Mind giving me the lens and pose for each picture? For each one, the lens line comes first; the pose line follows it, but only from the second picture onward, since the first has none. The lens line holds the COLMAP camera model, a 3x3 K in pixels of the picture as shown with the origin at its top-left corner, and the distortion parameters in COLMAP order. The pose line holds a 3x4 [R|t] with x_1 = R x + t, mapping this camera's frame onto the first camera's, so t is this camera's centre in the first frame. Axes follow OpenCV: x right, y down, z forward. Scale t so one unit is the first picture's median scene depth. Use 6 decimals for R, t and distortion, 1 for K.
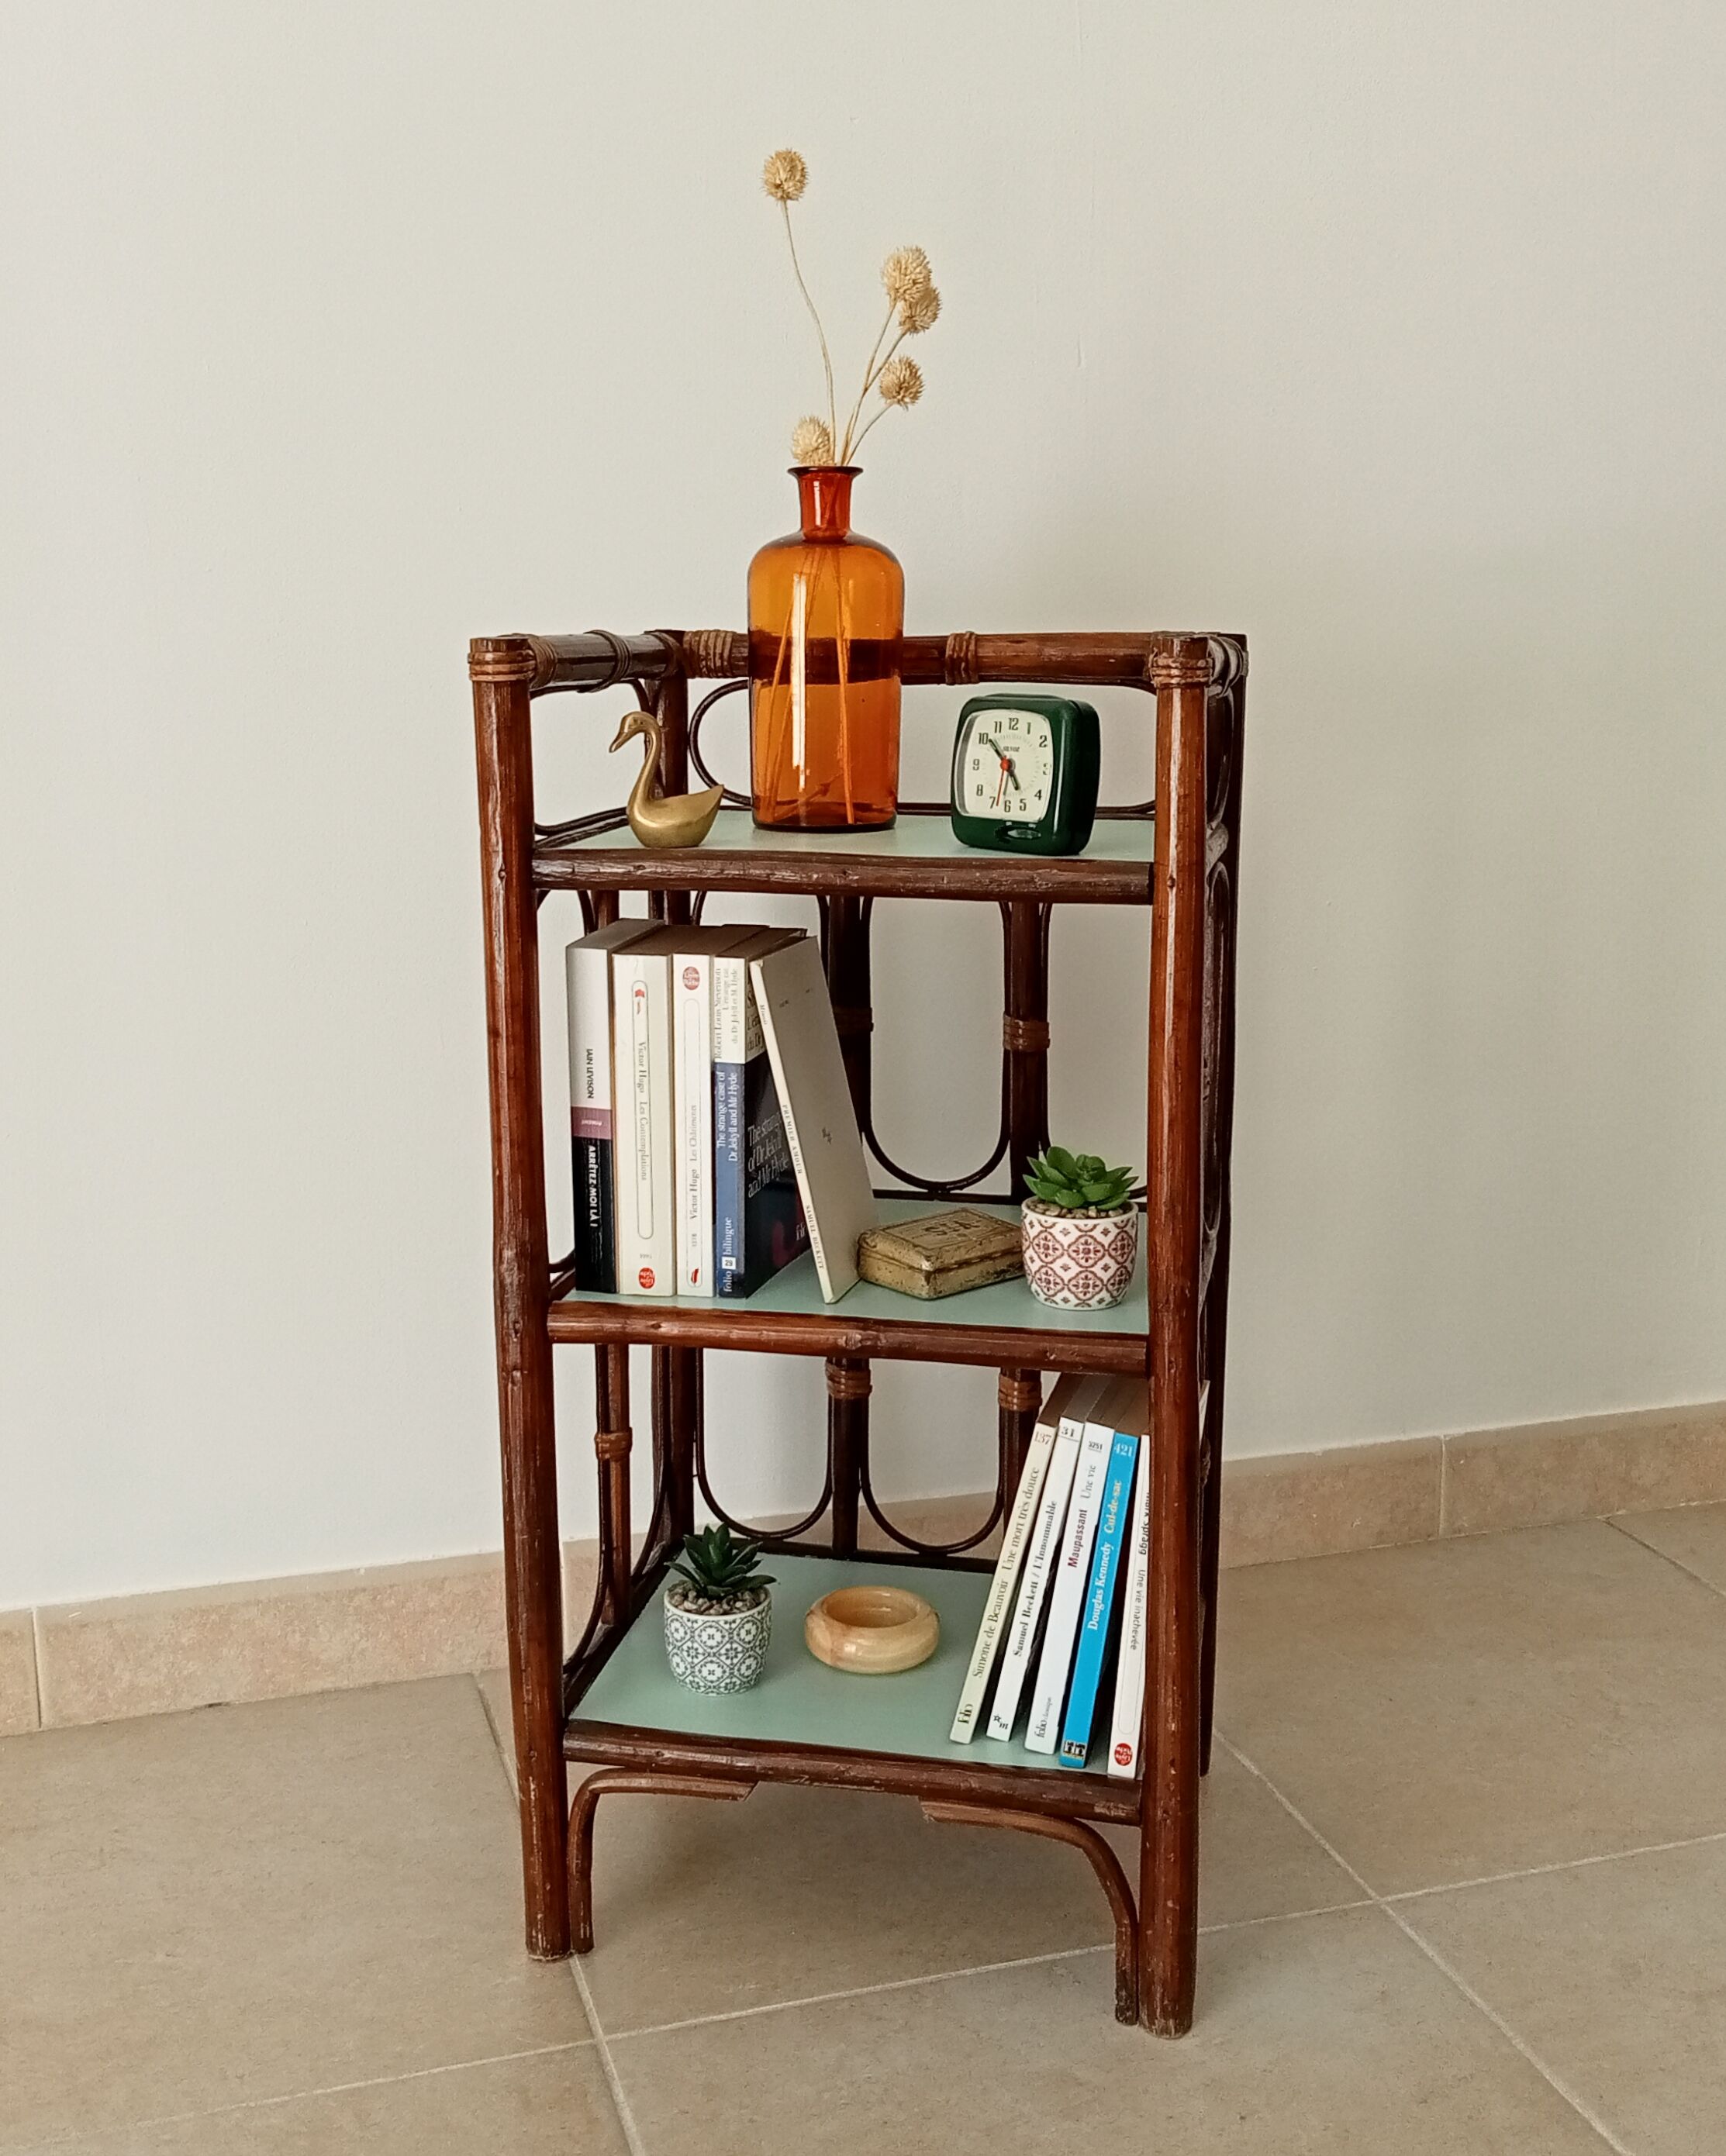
lens RADIAL K [[2292.9, 0, 863.0], [0, 2292.9, 1078.0], [0, 0, 1]] dist [0.024557, -0.031103]
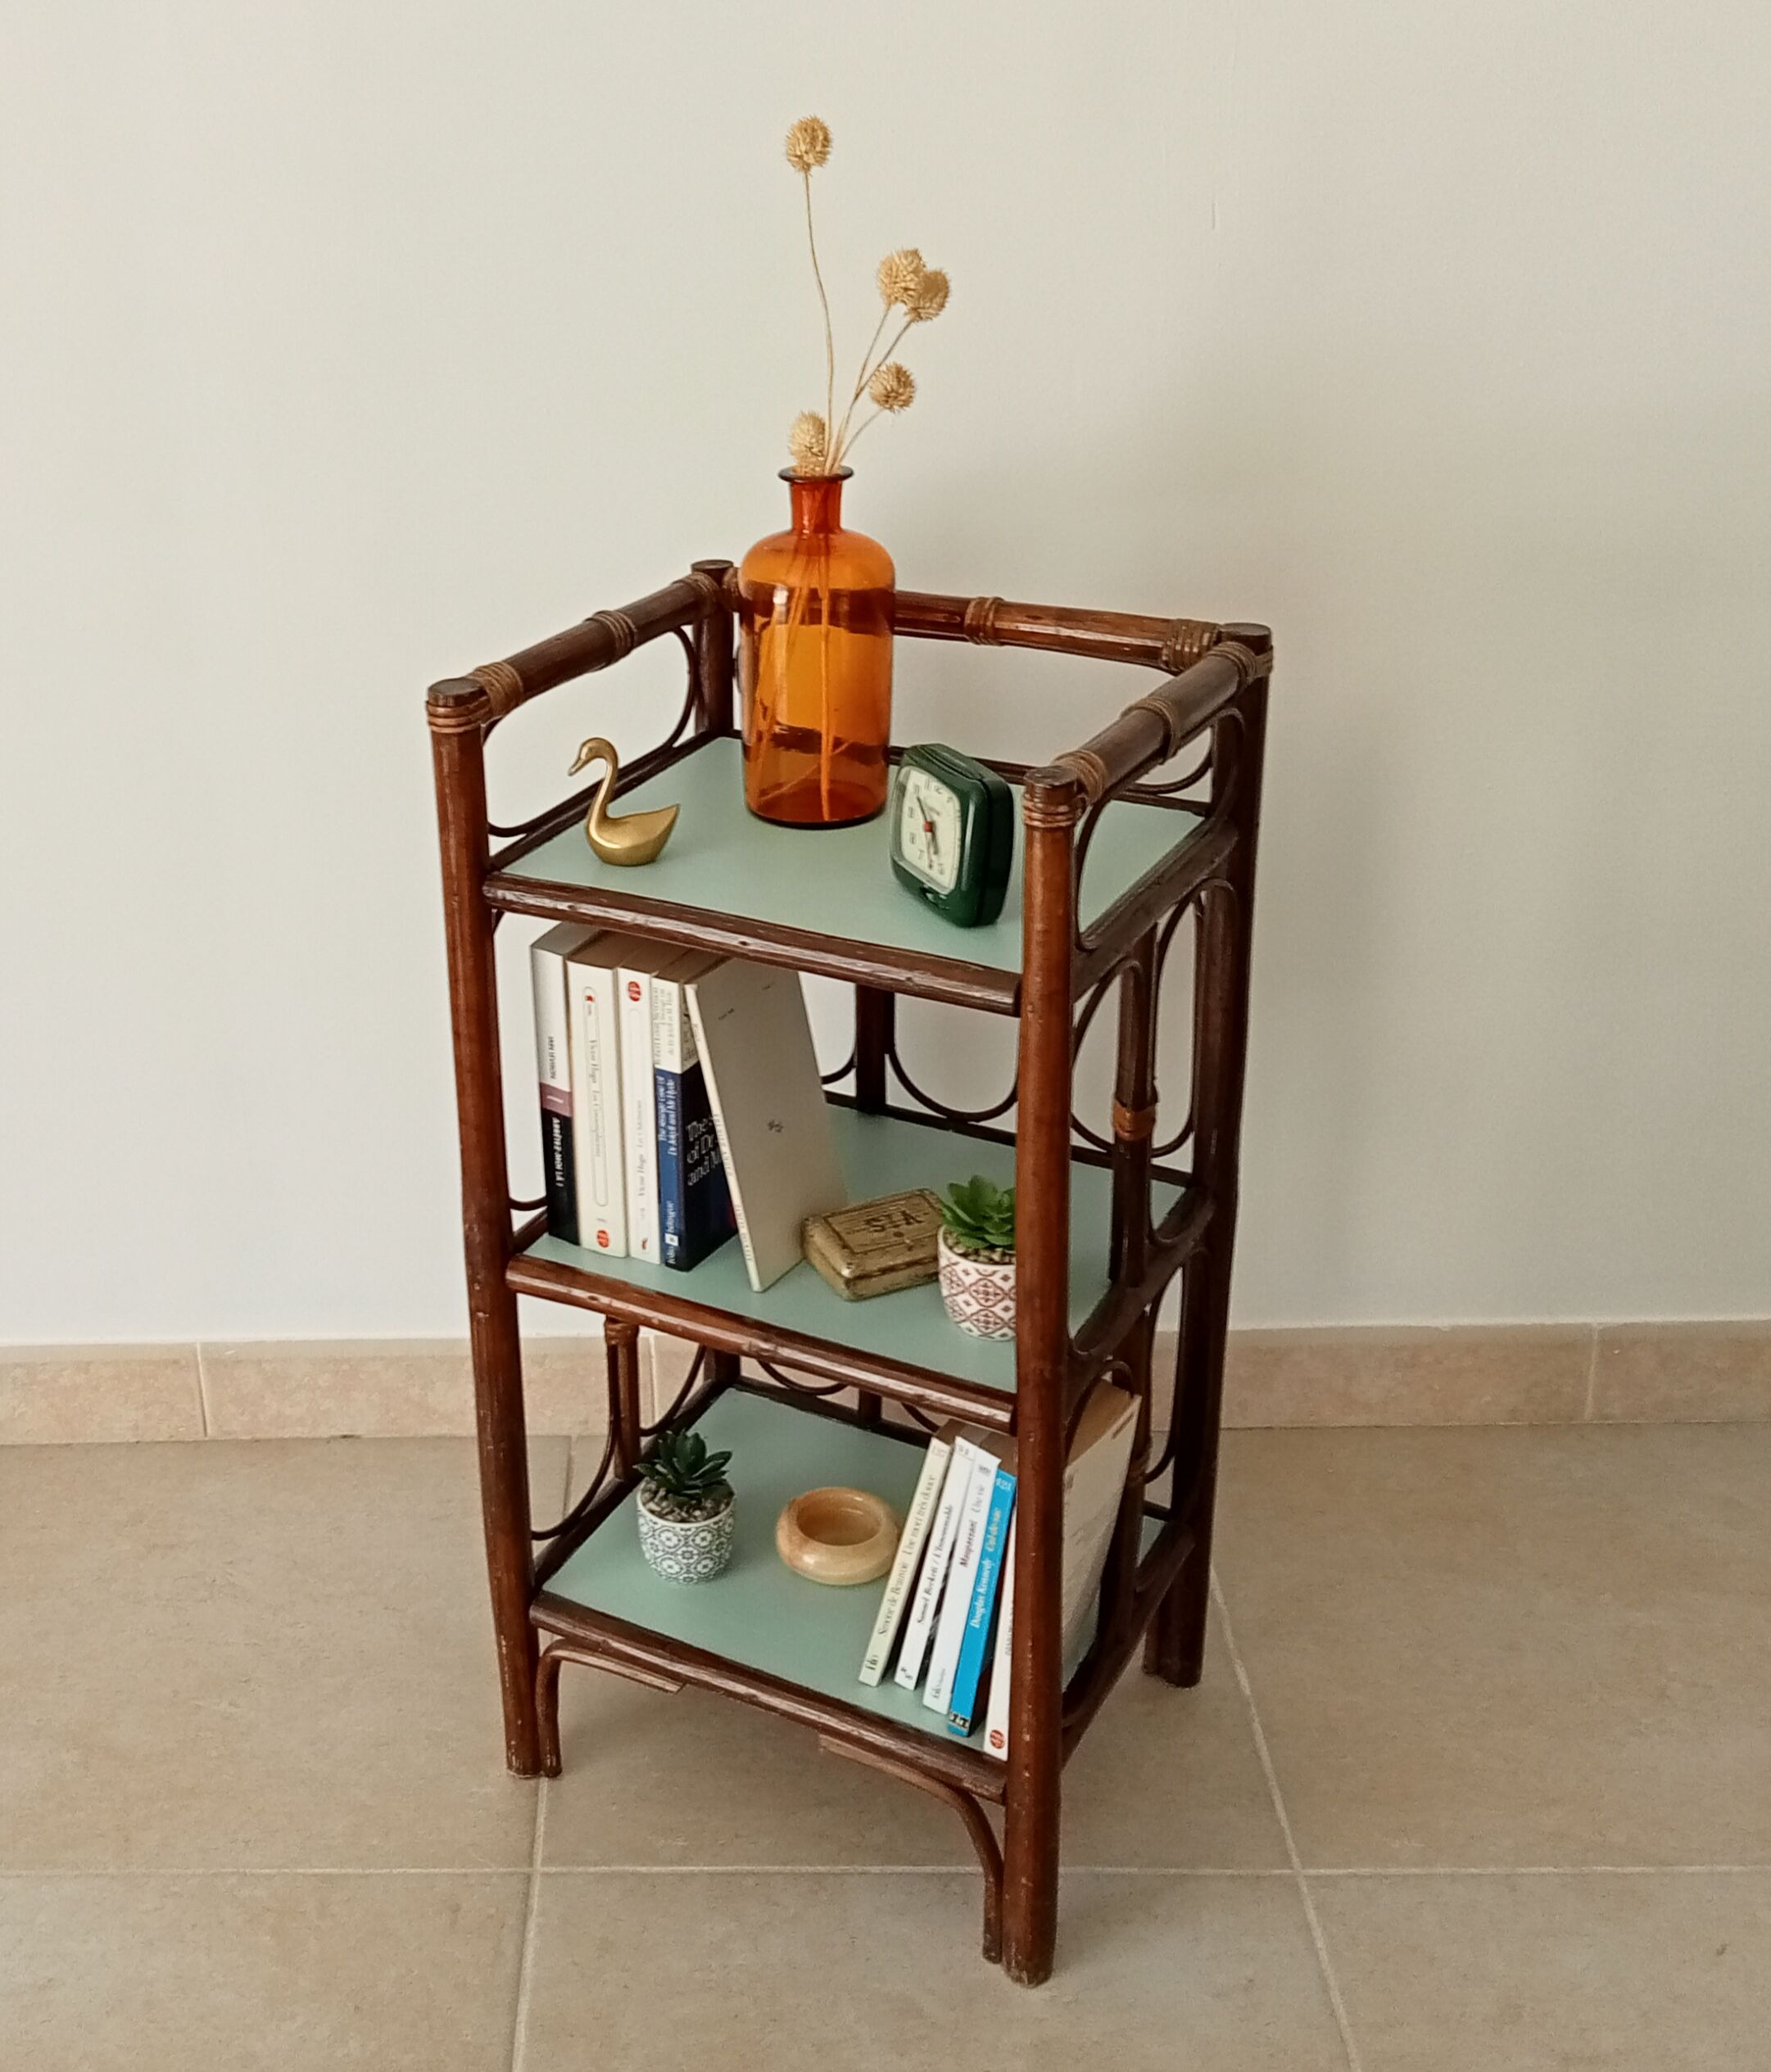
lens RADIAL K [[2413.8, 0, 641.0], [0, 2413.8, 905.0], [0, 0, 1]] dist [0.035378, -0.069900]
pose [[0.944195, 0.095283, -0.315306, 0.259551], [-0.030833, 0.978610, 0.203399, -0.291086], [0.327942, -0.182327, 0.926936, -0.023851]]
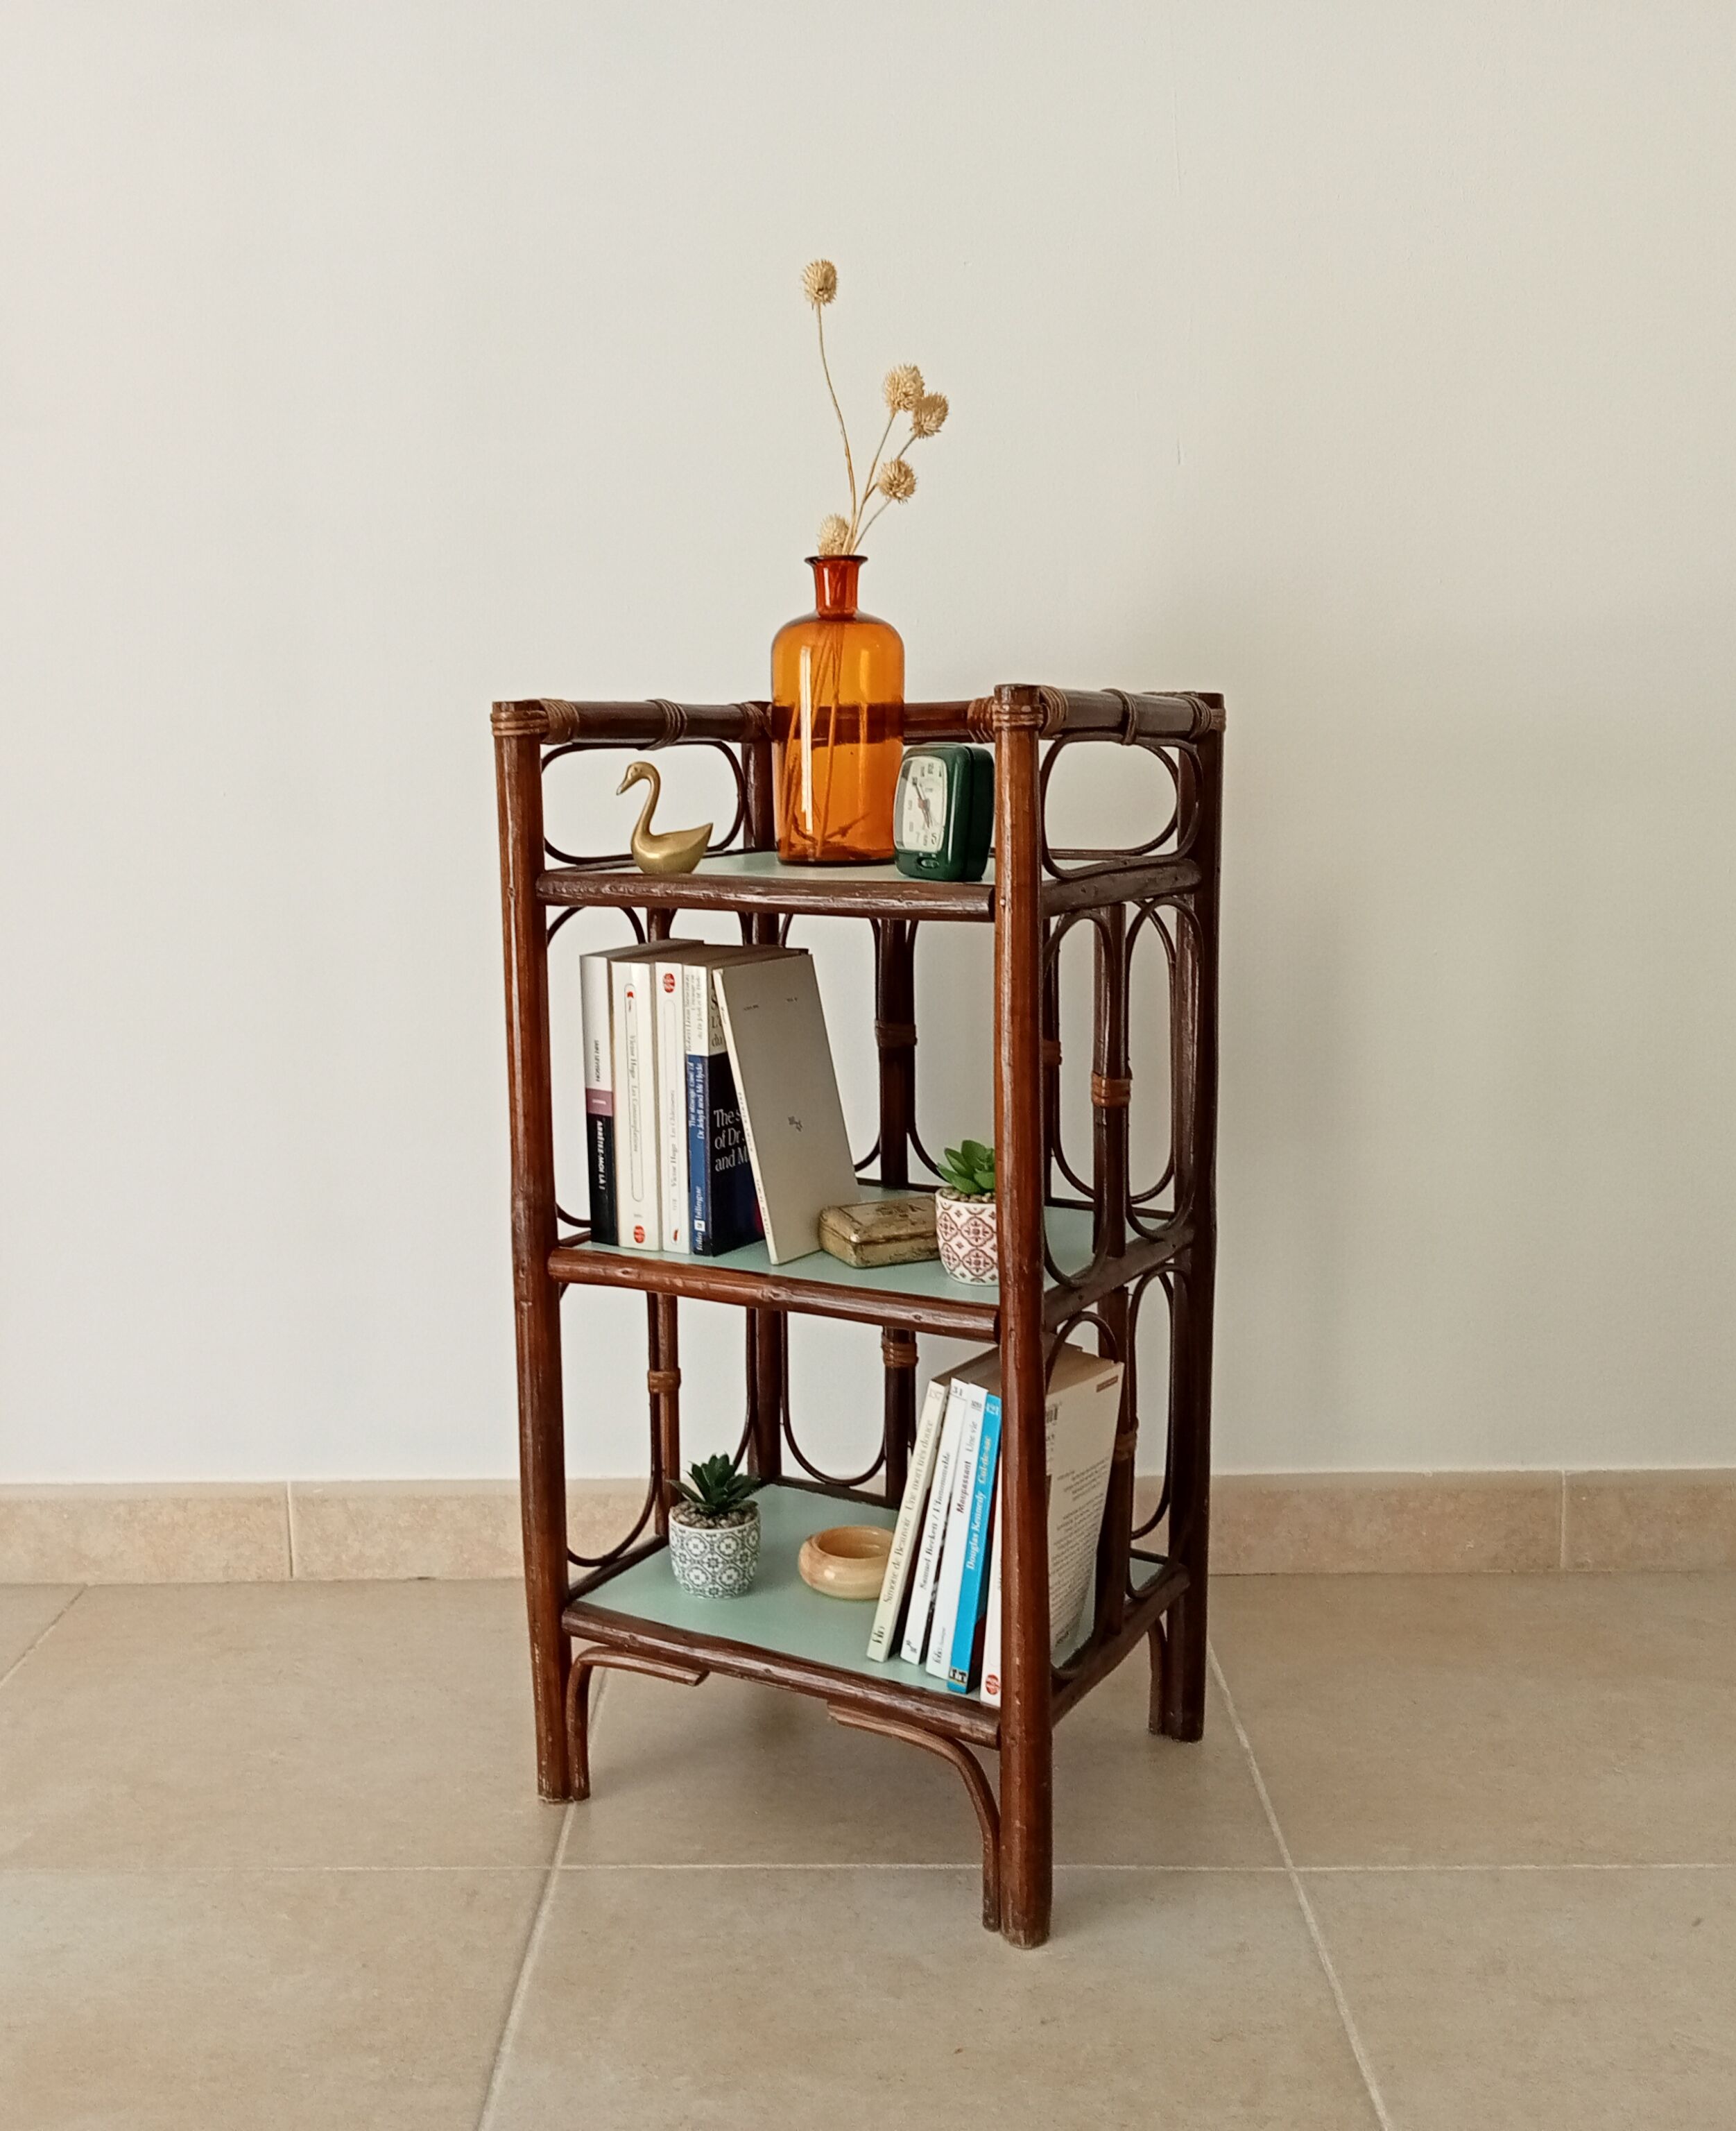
lens RADIAL K [[2061.1, 0, 833.5], [0, 2061.1, 1072.6], [0, 0, 1]] dist [0.021957, -0.026644]
pose [[0.949094, 0.038638, -0.312614, 0.323787], [-0.049651, 0.998392, -0.027343, 0.026636], [0.311055, 0.041473, 0.949487, 0.008321]]
